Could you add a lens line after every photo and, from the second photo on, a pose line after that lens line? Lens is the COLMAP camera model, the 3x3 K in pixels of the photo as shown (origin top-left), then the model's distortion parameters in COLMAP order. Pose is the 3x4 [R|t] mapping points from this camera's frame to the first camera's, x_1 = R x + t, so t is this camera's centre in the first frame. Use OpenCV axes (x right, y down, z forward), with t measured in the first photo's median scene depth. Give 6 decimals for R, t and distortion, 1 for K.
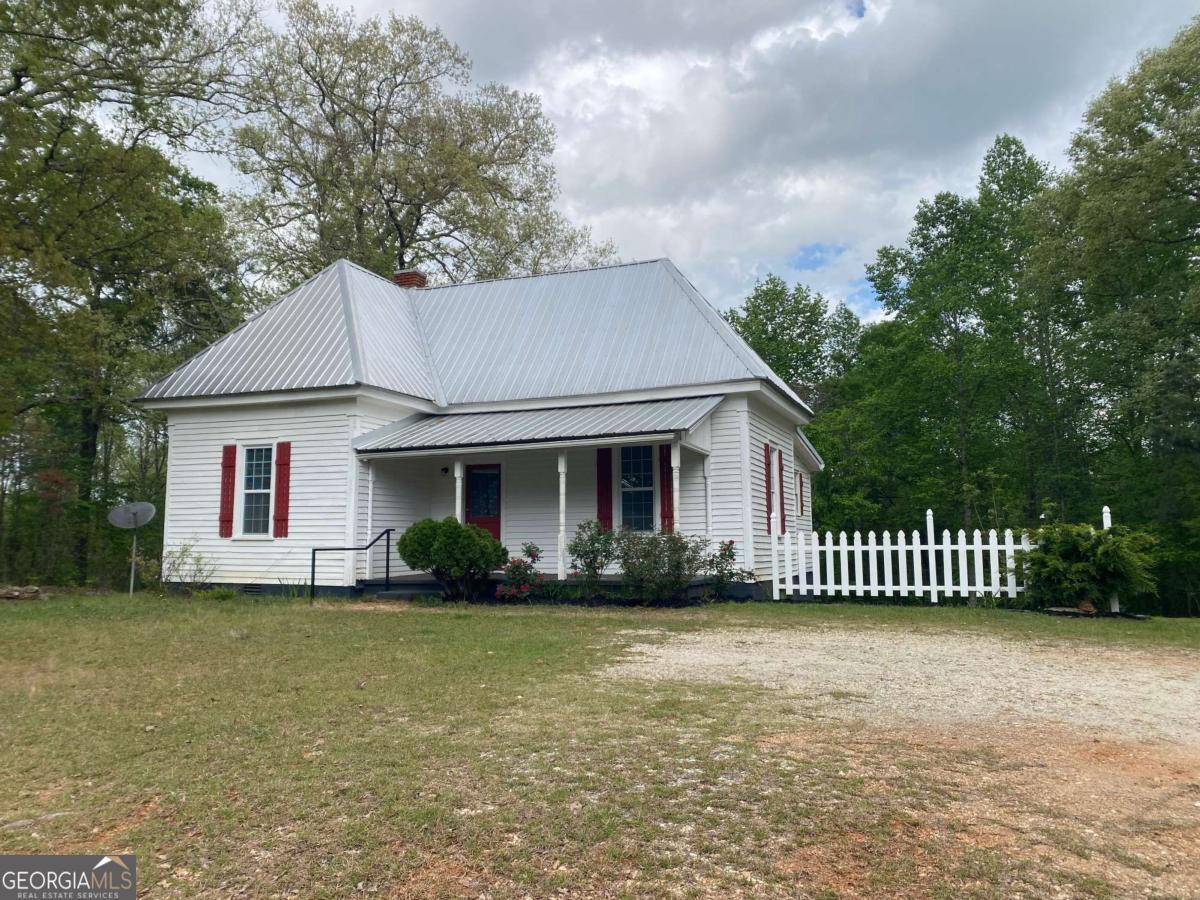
lens RADIAL K [[893.3, 0, 592.4], [0, 893.3, 451.4], [0, 0, 1]] dist [0.029591, -0.030192]
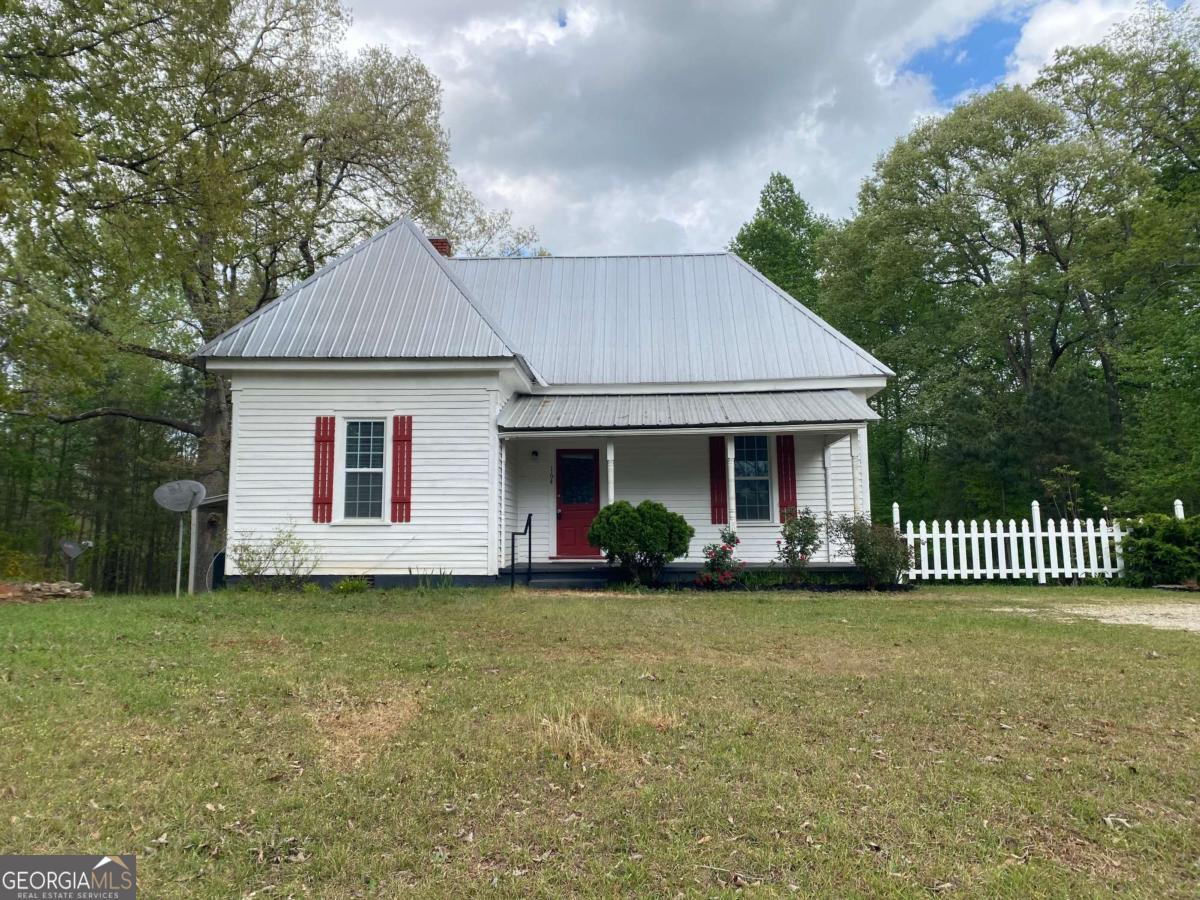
lens RADIAL K [[893.3, 0, 593.5], [0, 893.3, 448.4], [0, 0, 1]] dist [0.029591, -0.030192]
pose [[0.946185, 0.034136, 0.321821, -0.451959], [-0.033458, 0.999411, -0.007641, 0.022708], [-0.321892, -0.003538, 0.946770, 0.095594]]
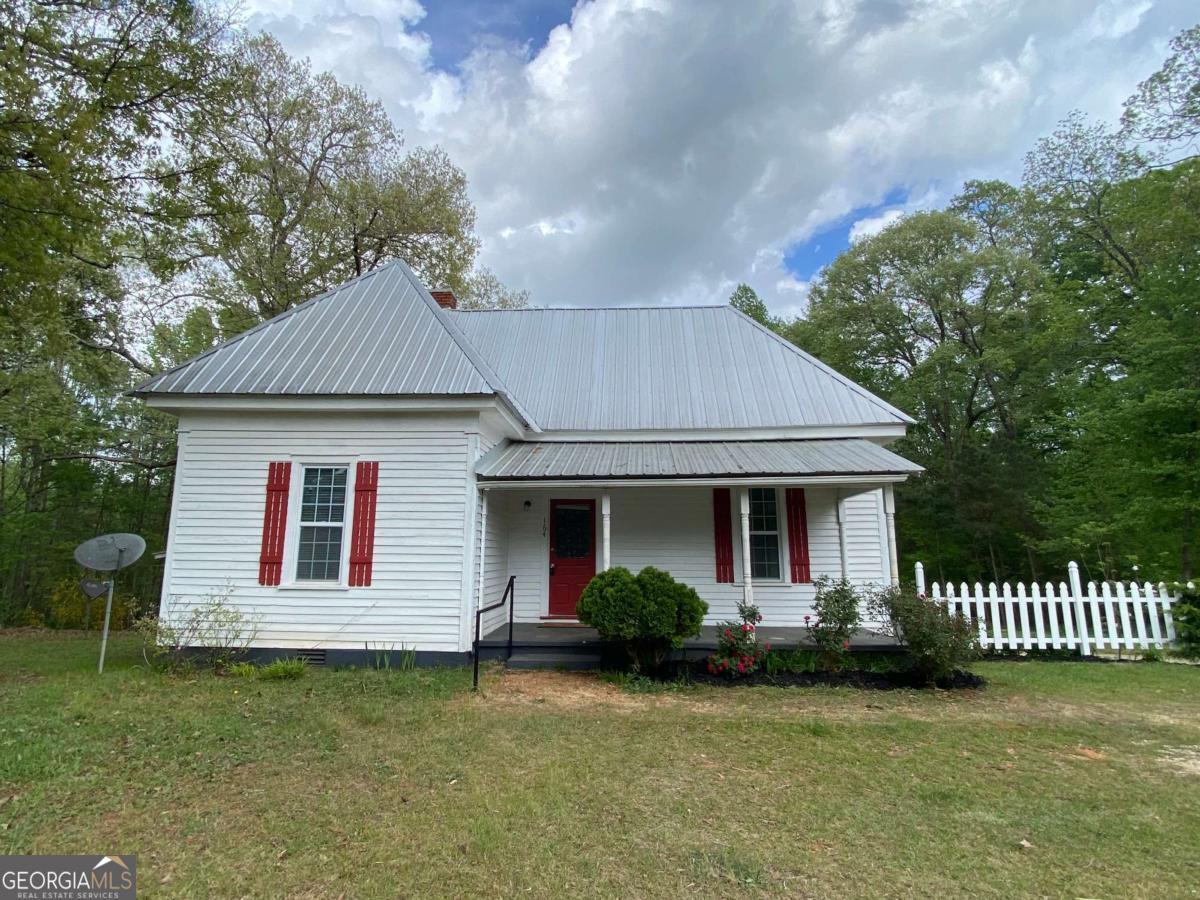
lens RADIAL K [[645.7, 0, 600.5], [0, 645.7, 455.1], [0, 0, 1]] dist [0.007412, -0.003856]
pose [[0.946564, 0.059930, 0.316900, -0.332538], [-0.042039, 0.997128, -0.063004, 0.010736], [-0.319765, 0.046315, 0.946364, 0.406388]]
